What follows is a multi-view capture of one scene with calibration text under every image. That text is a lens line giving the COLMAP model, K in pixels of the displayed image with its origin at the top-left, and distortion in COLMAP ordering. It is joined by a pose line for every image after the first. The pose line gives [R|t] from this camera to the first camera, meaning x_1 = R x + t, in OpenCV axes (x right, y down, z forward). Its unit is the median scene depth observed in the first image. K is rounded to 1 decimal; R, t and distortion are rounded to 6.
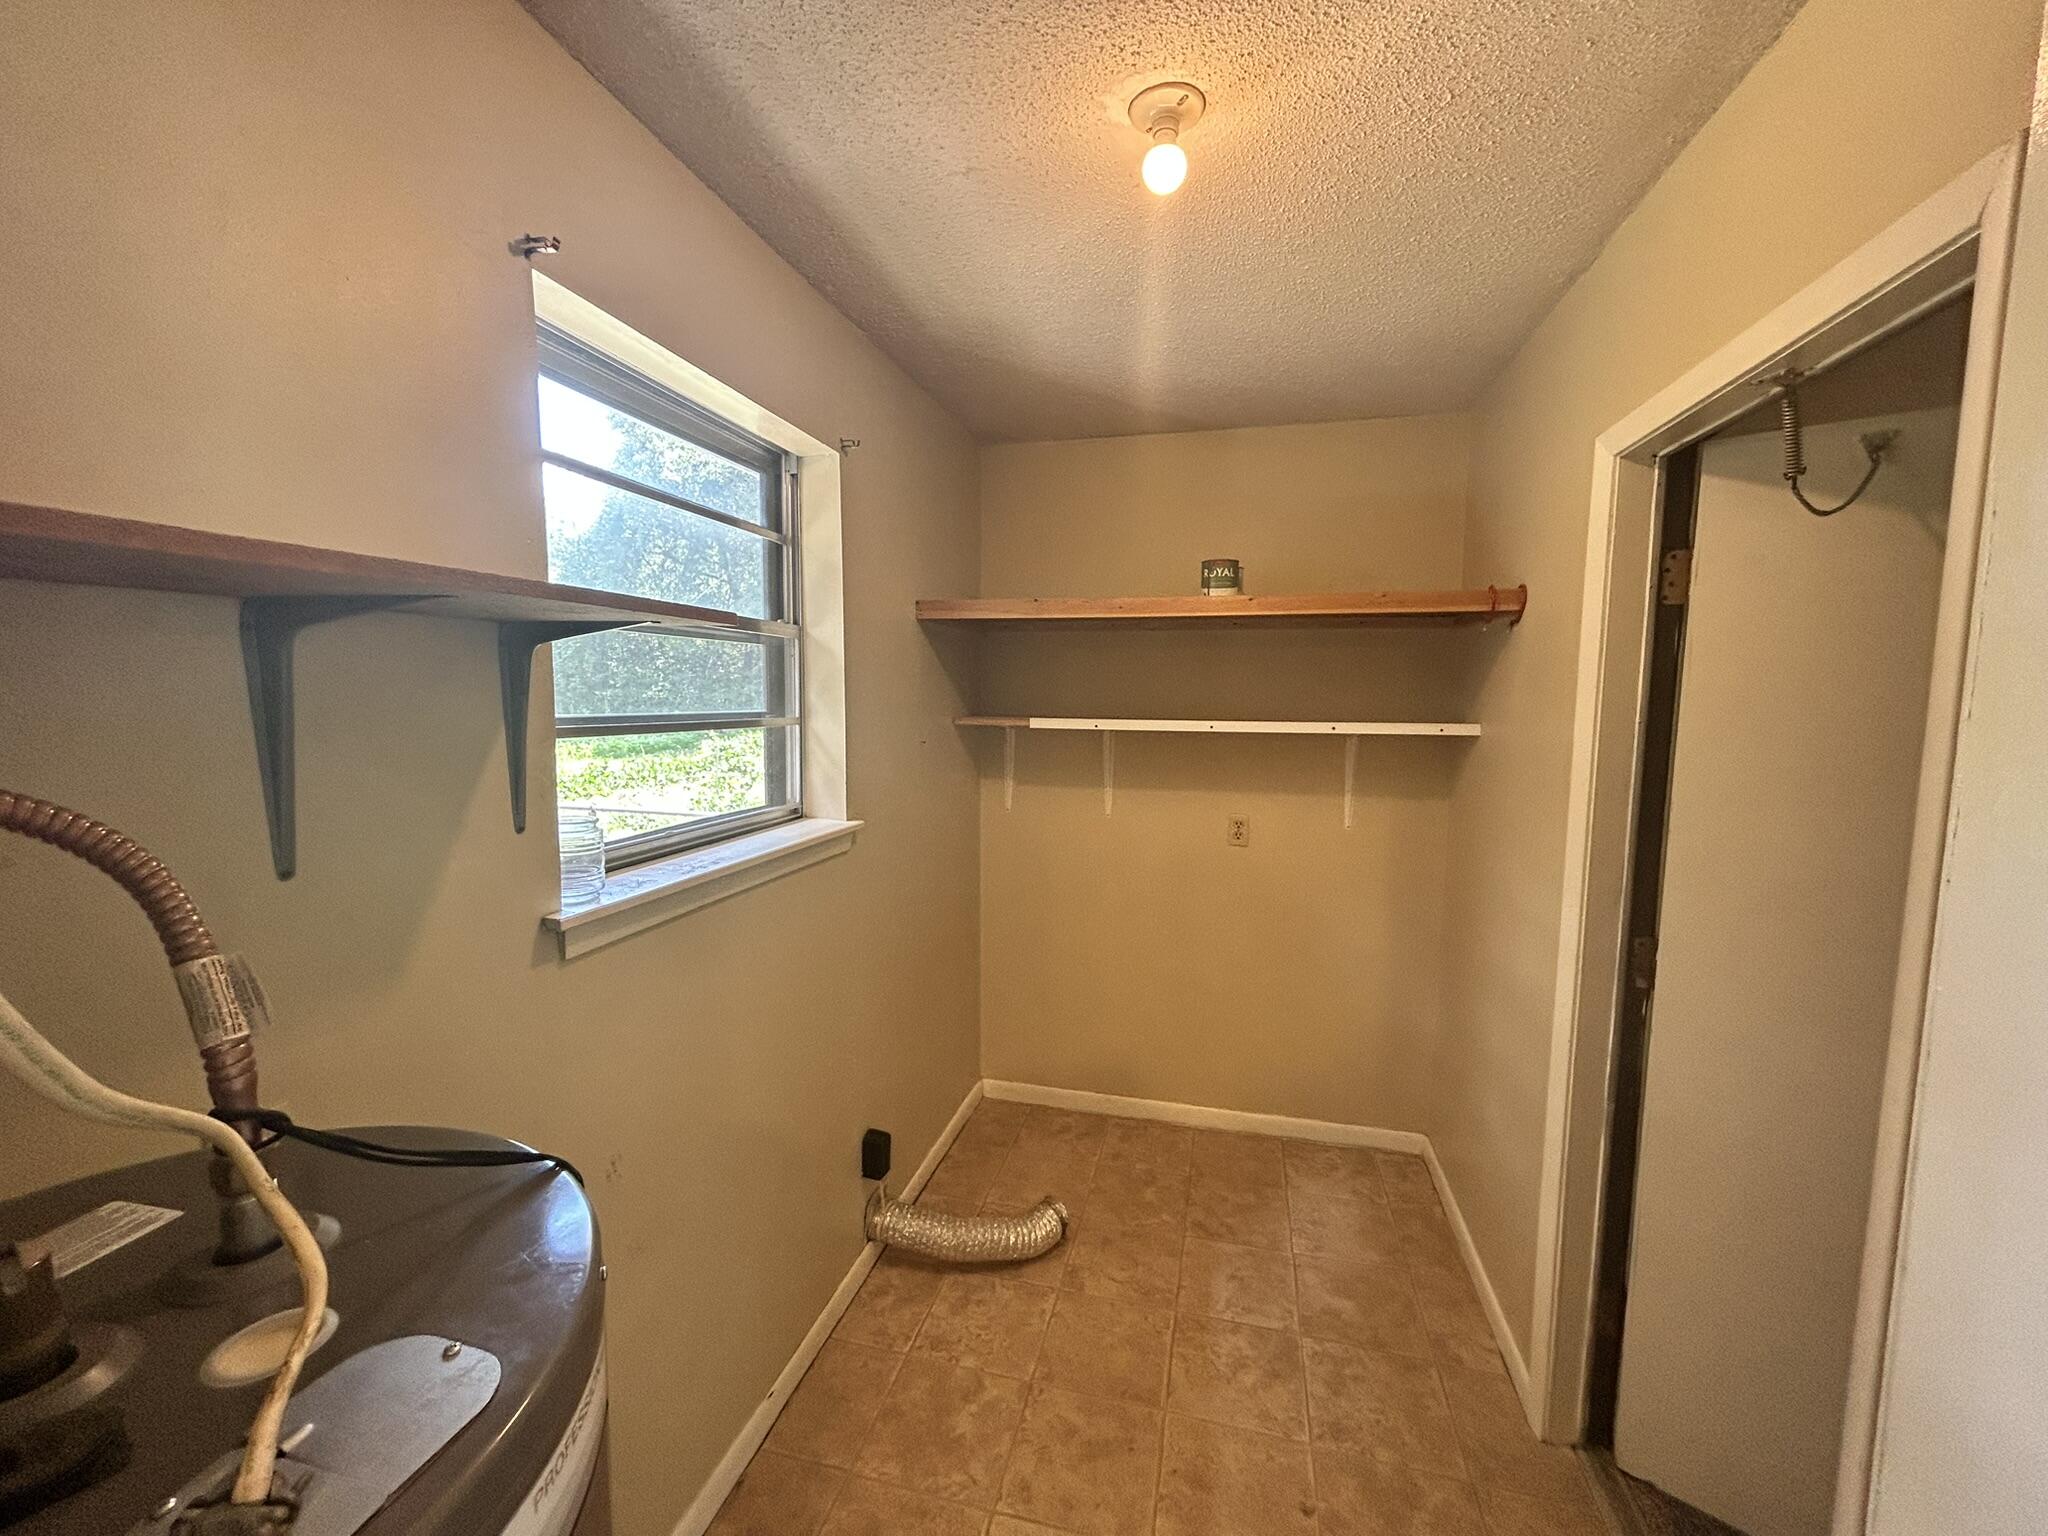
lens RADIAL K [[826.7, 0, 1026.5], [0, 826.7, 773.6], [0, 0, 1]] dist [0.006614, -0.001335]
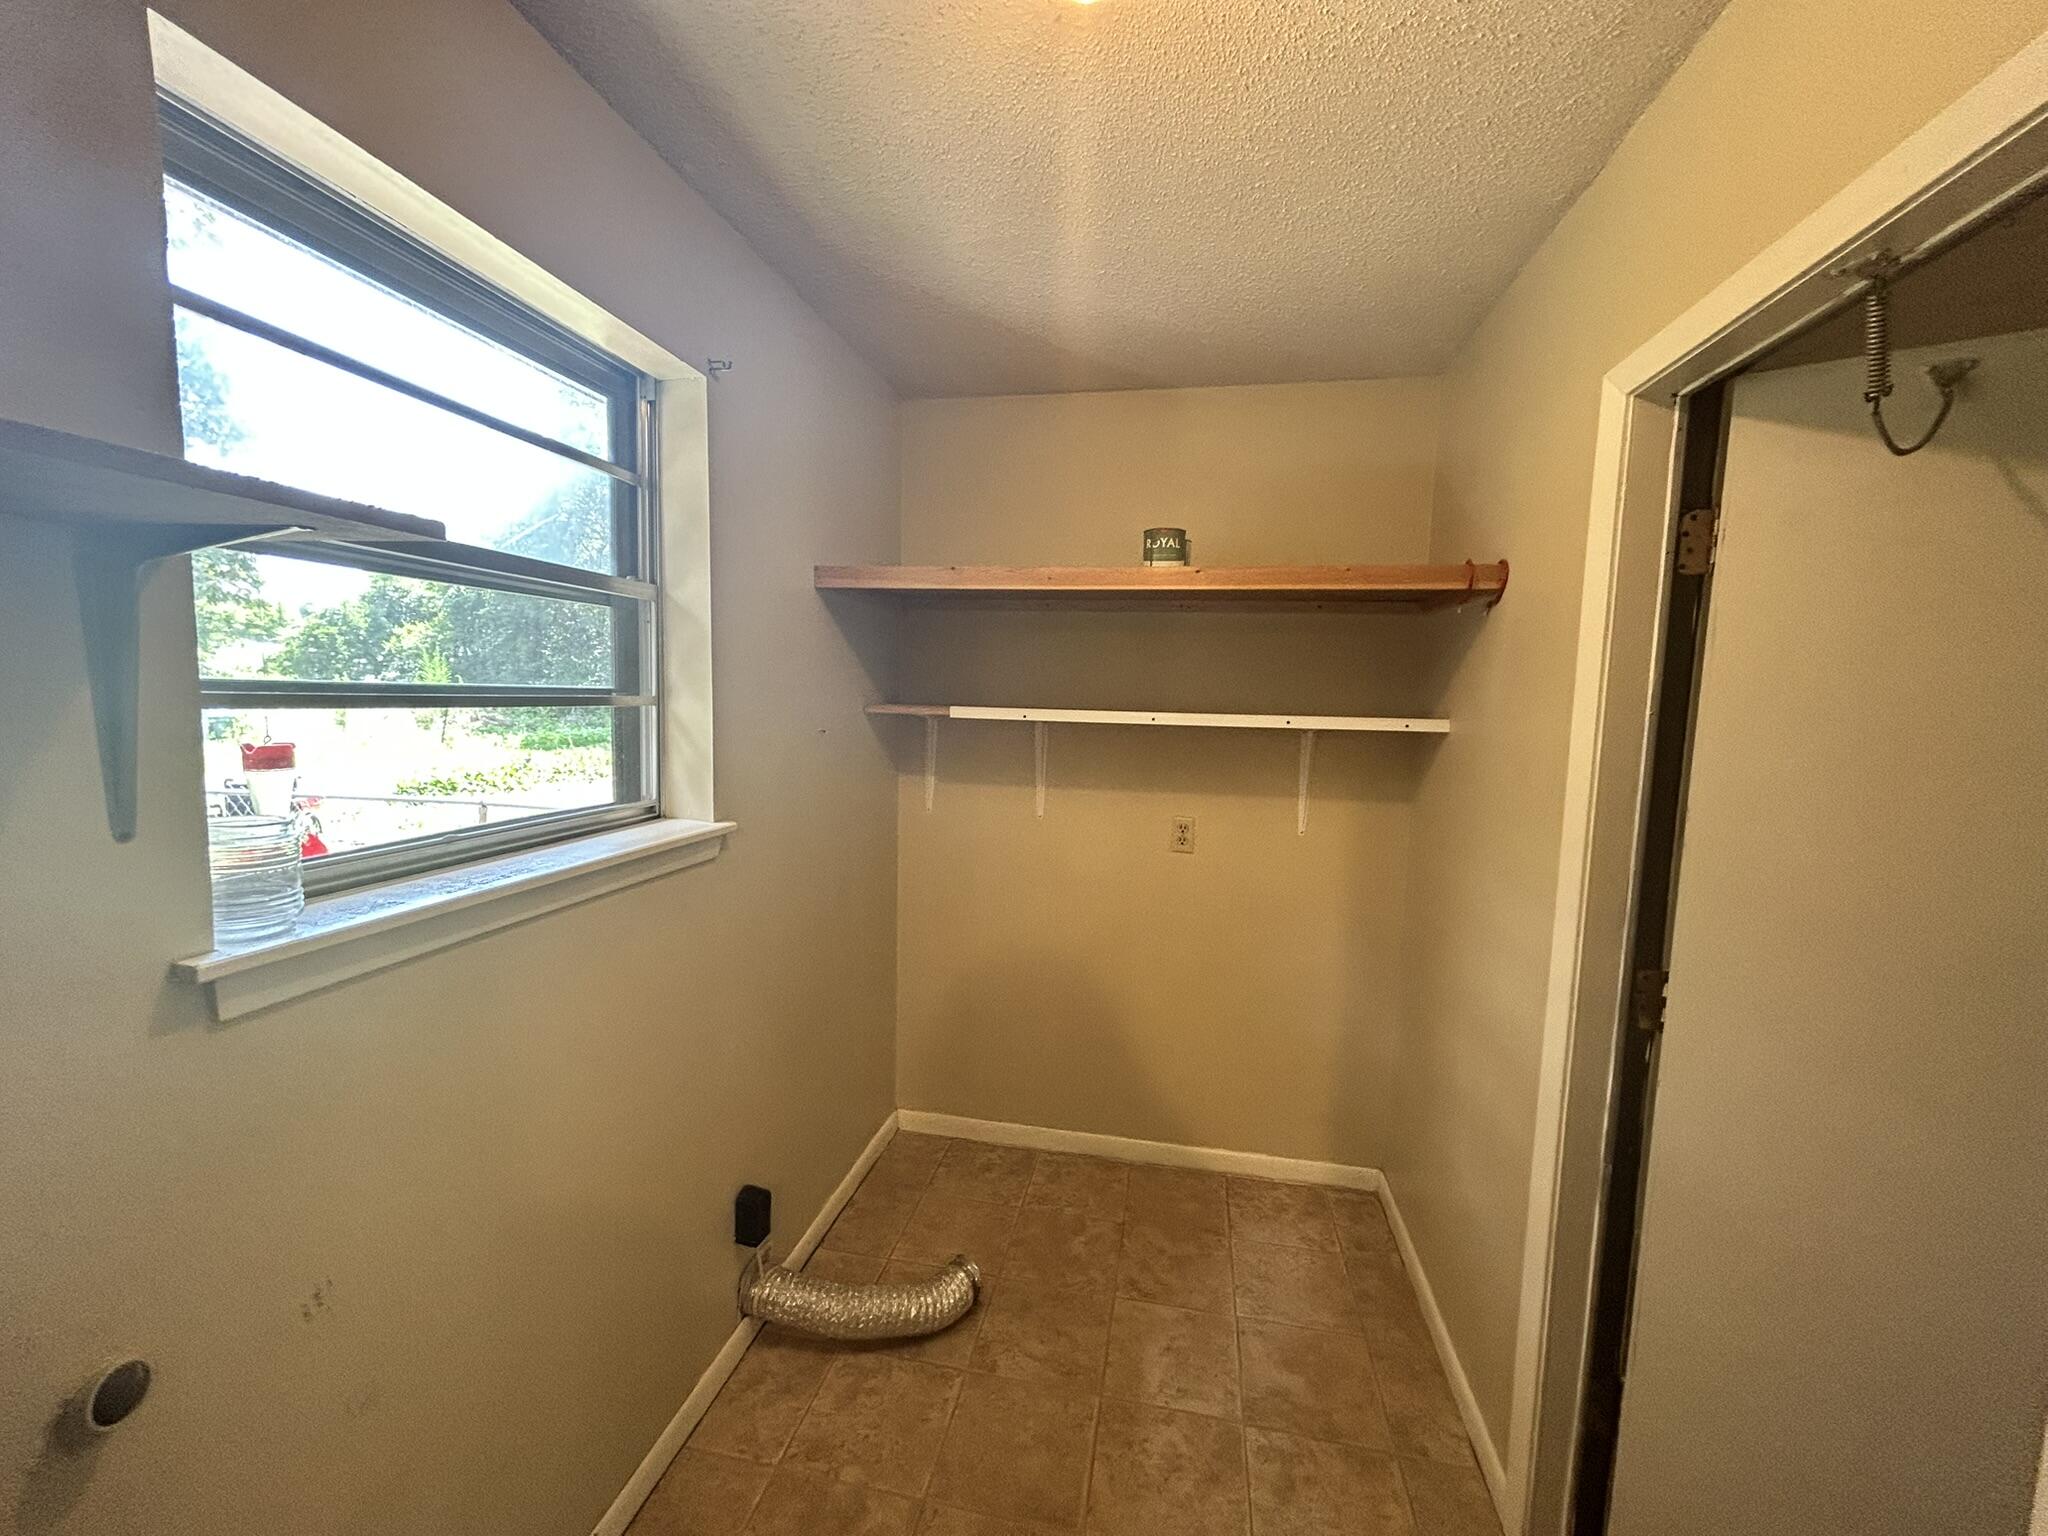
lens RADIAL K [[826.7, 0, 1024.2], [0, 826.7, 772.3], [0, 0, 1]] dist [0.006614, -0.001335]
pose [[0.998496, 0.012064, 0.053478, 0.049207], [-0.012076, 0.999927, -0.000095, 0.003295], [-0.053475, -0.000551, 0.998569, 0.154717]]
